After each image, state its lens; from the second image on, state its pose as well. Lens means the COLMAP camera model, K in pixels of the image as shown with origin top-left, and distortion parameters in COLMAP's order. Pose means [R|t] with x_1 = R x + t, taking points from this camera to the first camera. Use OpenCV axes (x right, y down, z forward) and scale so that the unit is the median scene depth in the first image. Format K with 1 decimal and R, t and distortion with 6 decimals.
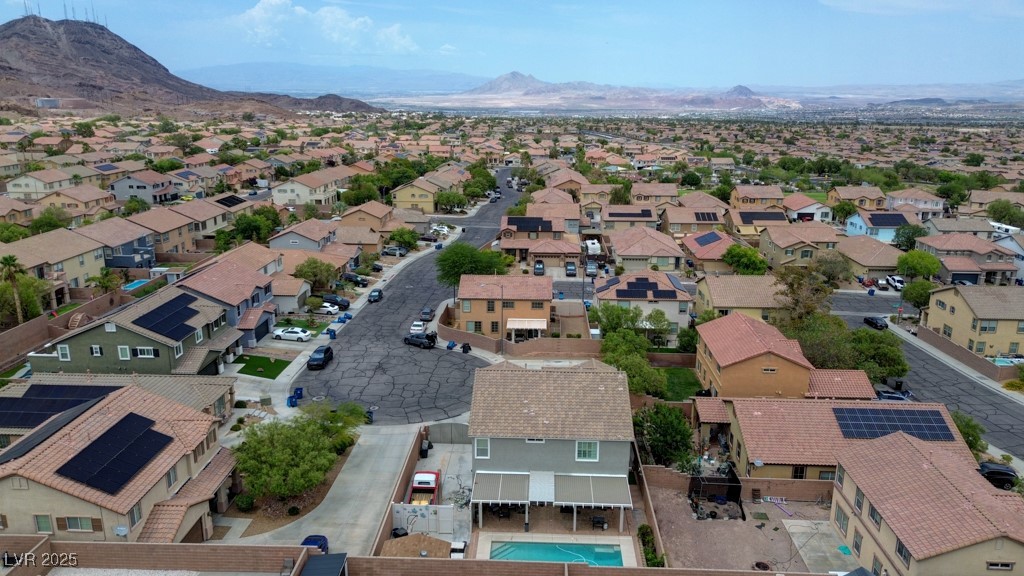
lens RADIAL K [[726.5, 0, 516.1], [0, 726.5, 275.4], [0, 0, 1]] dist [0.072667, -0.072276]
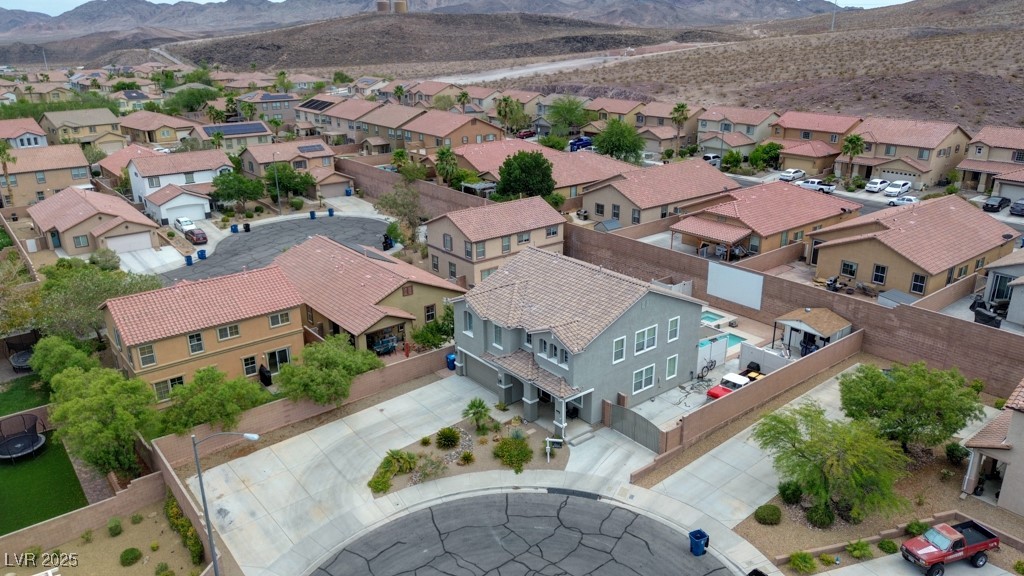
lens RADIAL K [[726.5, 0, 517.1], [0, 726.5, 288.8], [0, 0, 1]] dist [0.072667, -0.072276]
pose [[-0.657636, -0.258129, 0.707732, -0.481512], [0.189475, 0.852588, 0.487025, -0.260040], [-0.729119, 0.454383, -0.511783, 1.401640]]
